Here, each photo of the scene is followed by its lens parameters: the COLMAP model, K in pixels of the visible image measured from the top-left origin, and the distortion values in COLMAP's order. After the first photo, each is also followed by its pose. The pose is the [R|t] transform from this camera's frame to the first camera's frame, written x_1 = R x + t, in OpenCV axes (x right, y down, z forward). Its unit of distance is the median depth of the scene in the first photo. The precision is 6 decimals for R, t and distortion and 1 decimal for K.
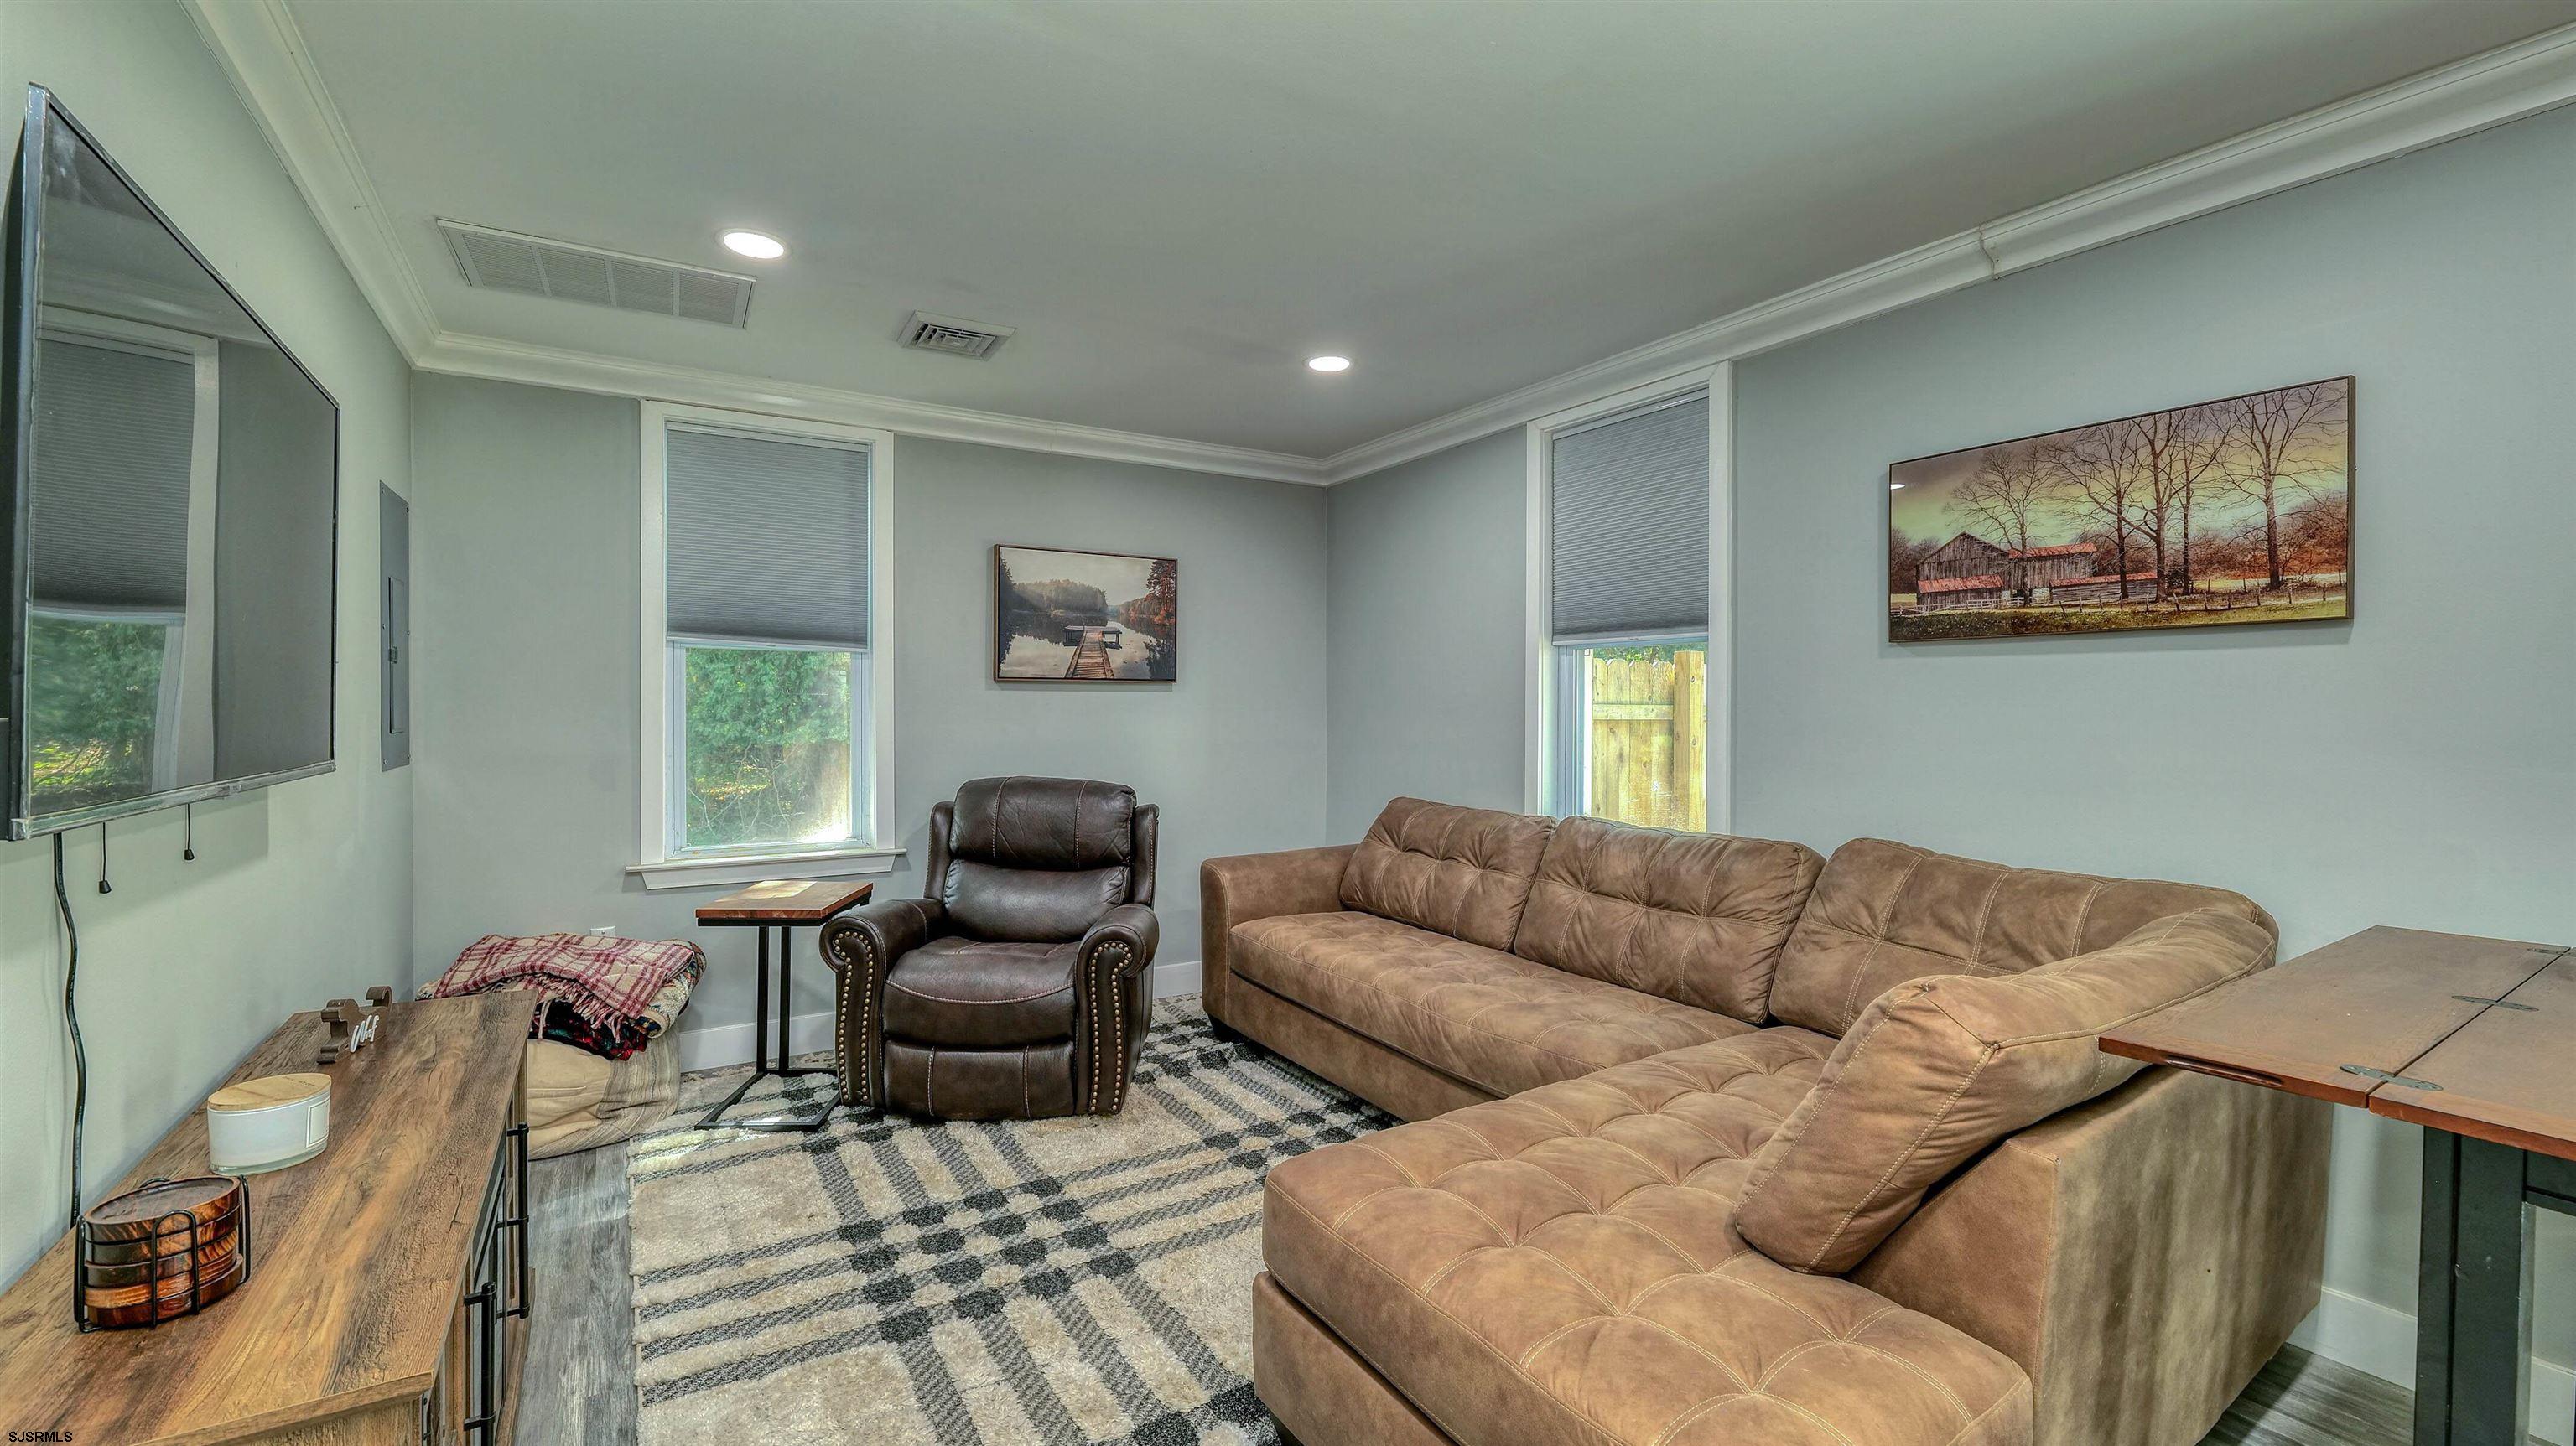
lens RADIAL K [[1053.4, 0, 1283.5], [0, 1053.4, 717.0], [0, 0, 1]] dist [-0.012588, 0.001004]
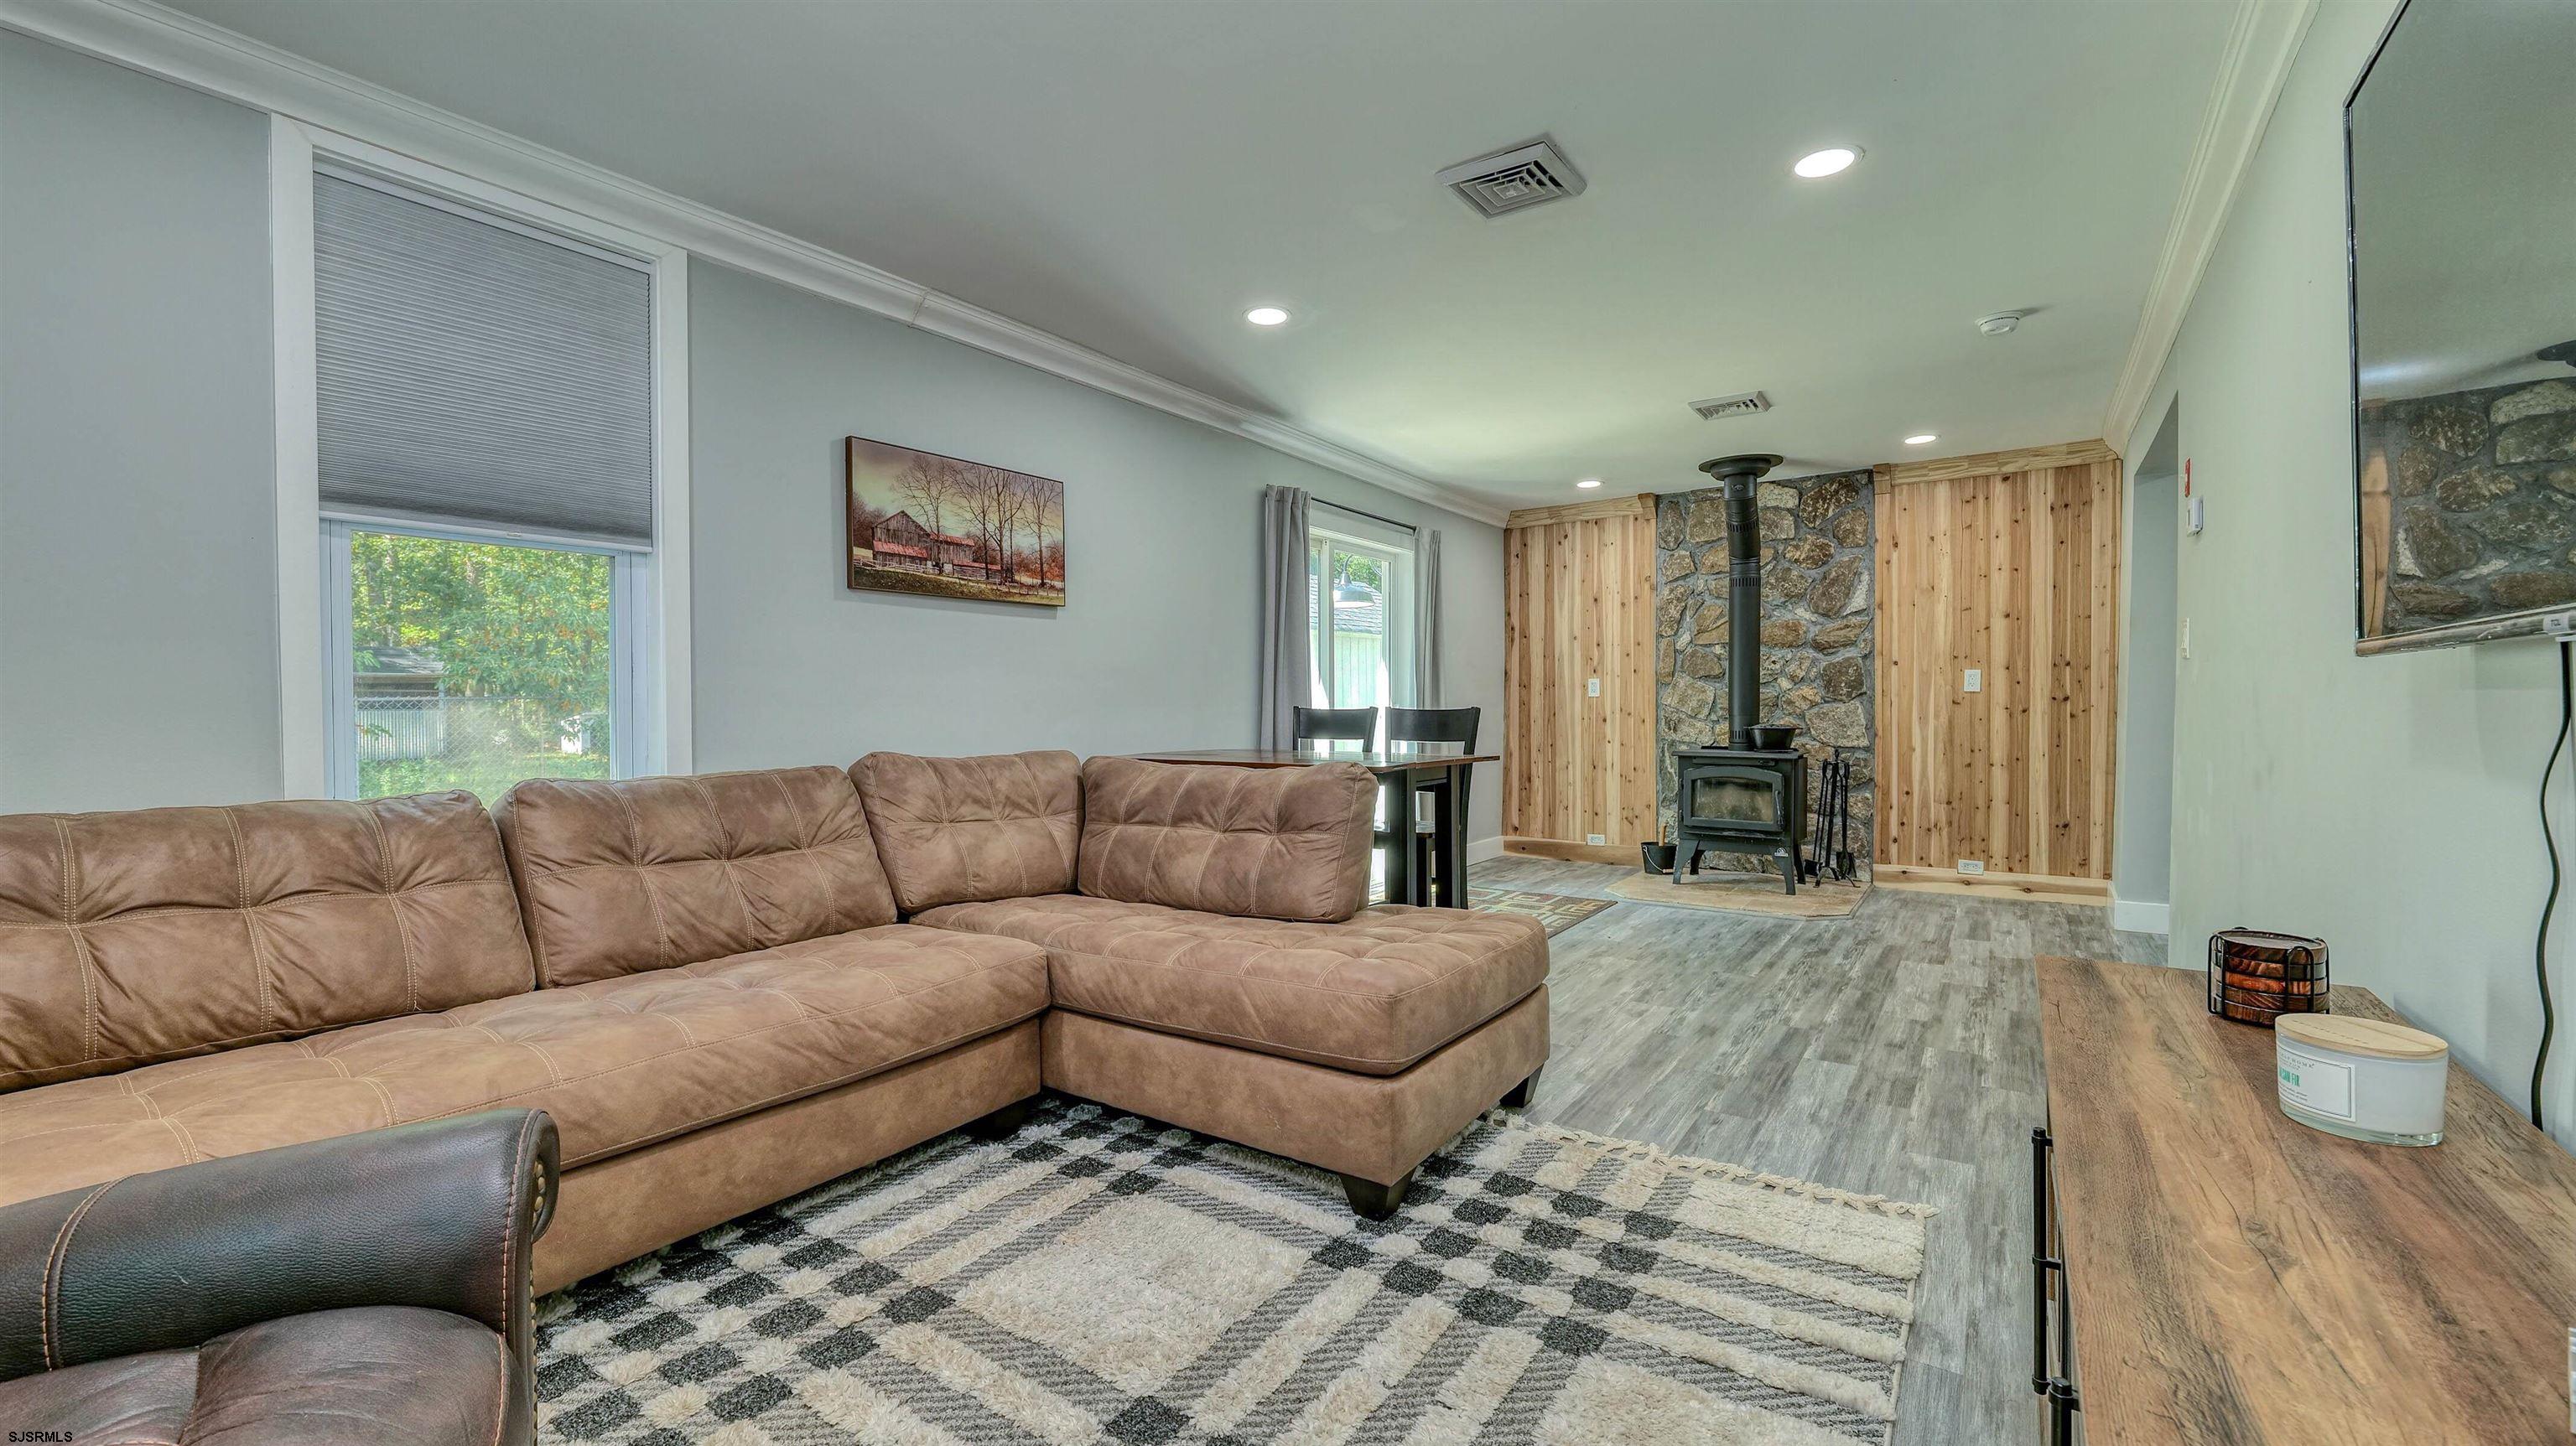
lens RADIAL K [[1053.4, 0, 1270.6], [0, 1053.4, 718.7], [0, 0, 1]] dist [-0.012588, 0.001004]
pose [[-0.383909, -0.015304, 0.923244, -0.568949], [0.012662, 0.999681, 0.021836, 0.046130], [-0.923284, 0.020073, -0.383593, 0.836967]]
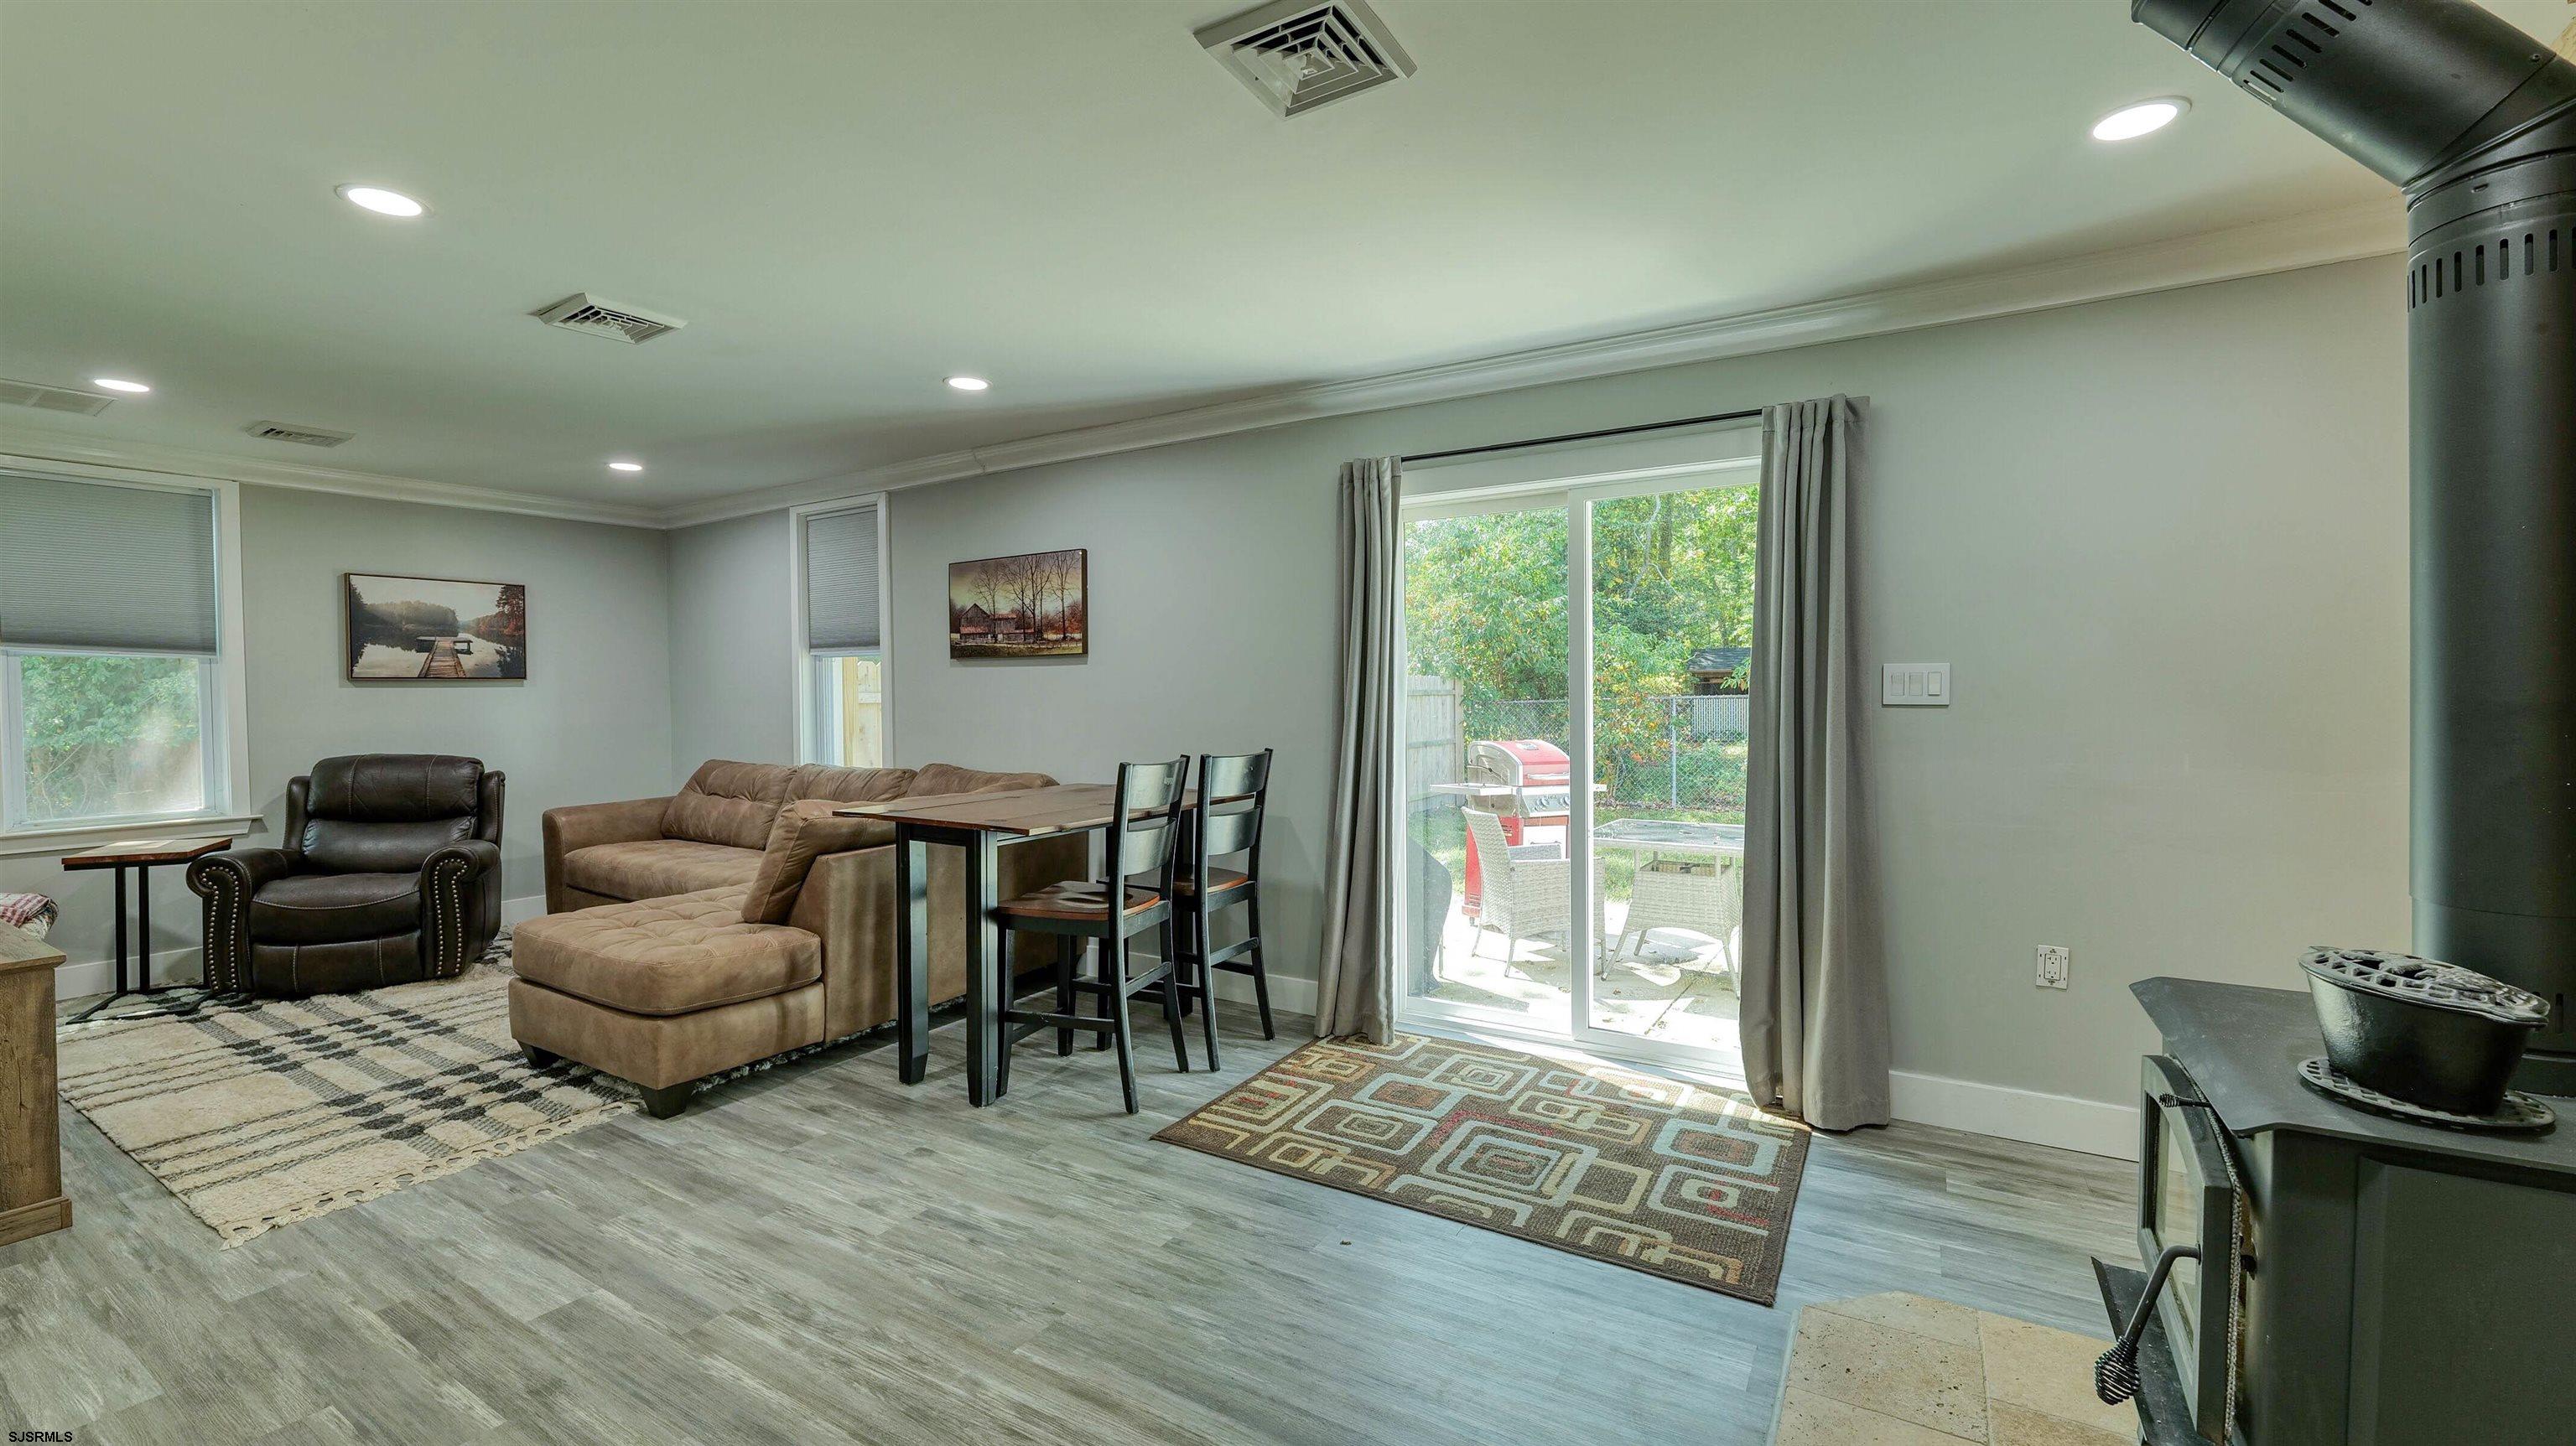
lens RADIAL K [[1053.4, 0, 1283.2], [0, 1053.4, 719.8], [0, 0, 1]] dist [-0.012588, 0.001004]
pose [[0.900072, -0.022170, 0.435178, 0.238838], [0.015369, 0.999699, 0.019143, 0.008473], [-0.435471, -0.010542, 0.900141, -0.777507]]
